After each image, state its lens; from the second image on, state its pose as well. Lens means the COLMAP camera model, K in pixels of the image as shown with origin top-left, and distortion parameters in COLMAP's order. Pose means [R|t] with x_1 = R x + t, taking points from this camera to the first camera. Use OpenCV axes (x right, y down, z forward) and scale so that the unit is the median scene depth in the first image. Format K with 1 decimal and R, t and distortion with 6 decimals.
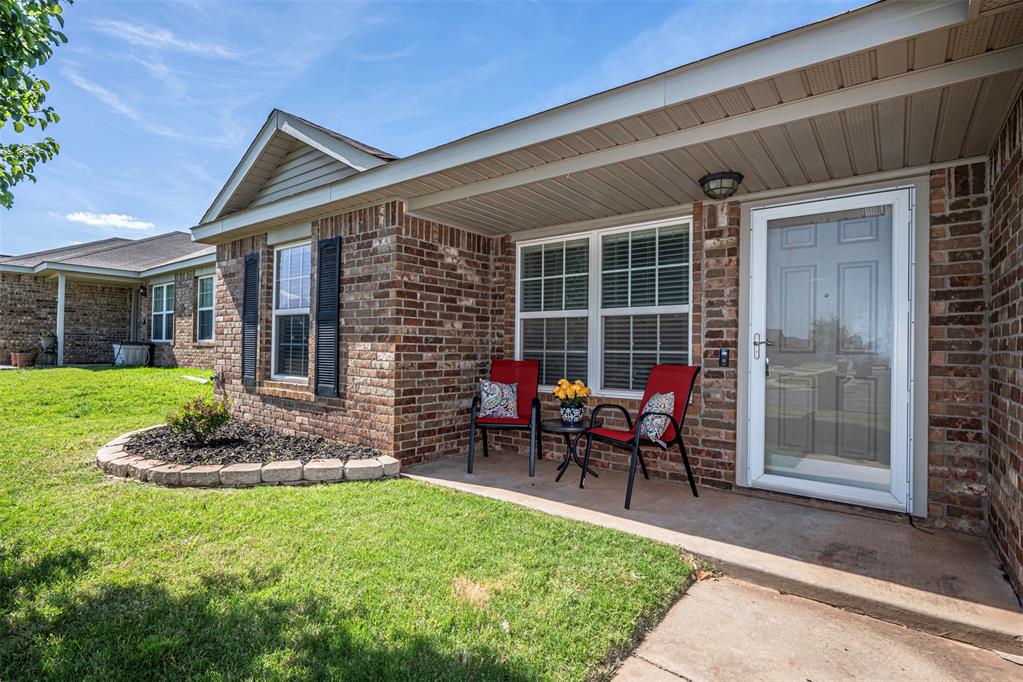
lens RADIAL K [[505.9, 0, 509.3], [0, 505.9, 343.5], [0, 0, 1]] dist [-0.001086, -0.000073]
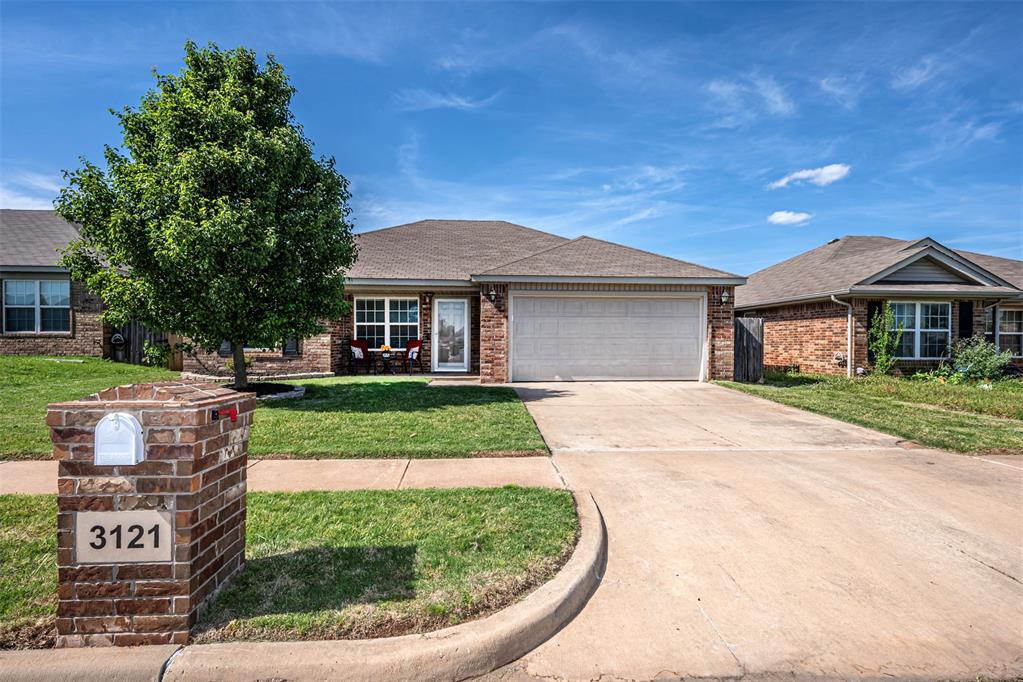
lens RADIAL K [[505.9, 0, 513.9], [0, 505.9, 339.1], [0, 0, 1]] dist [-0.001086, -0.000073]
pose [[0.748565, -0.011498, 0.662962, -1.408894], [0.001995, 0.999884, 0.015089, -0.013429], [-0.663058, -0.009973, 0.748501, -1.976389]]
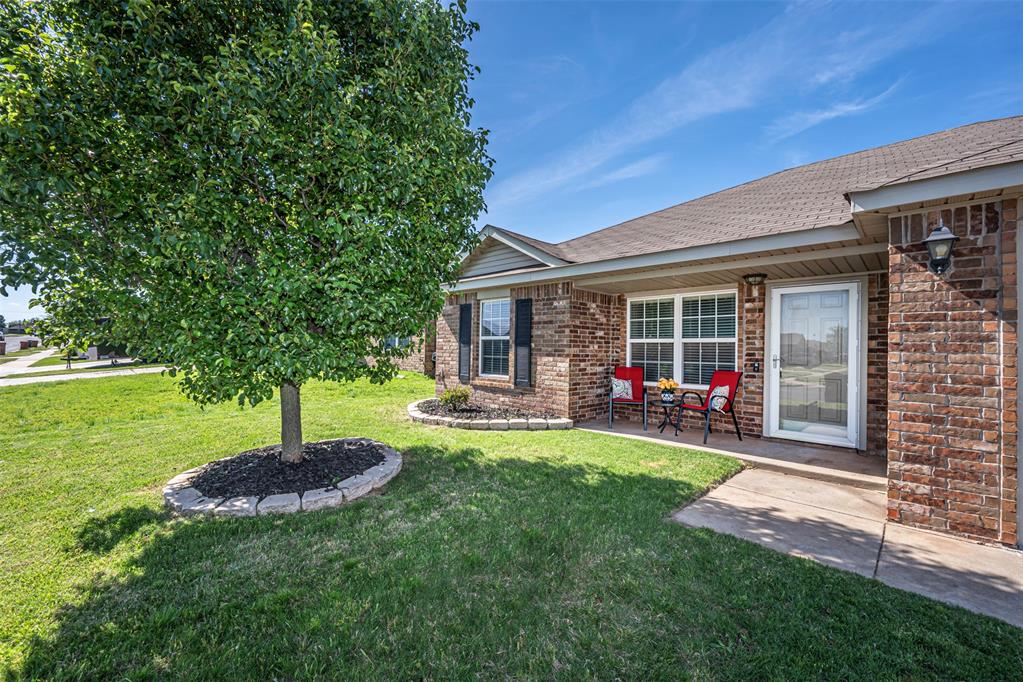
lens RADIAL K [[420.0, 0, 507.8], [0, 420.0, 346.1], [0, 0, 1]] dist [-0.007468, 0.000070]
pose [[0.992759, 0.001242, -0.120113, -0.266466], [-0.001427, 0.999998, -0.001452, -0.042039], [0.120111, 0.001613, 0.992759, -0.572113]]
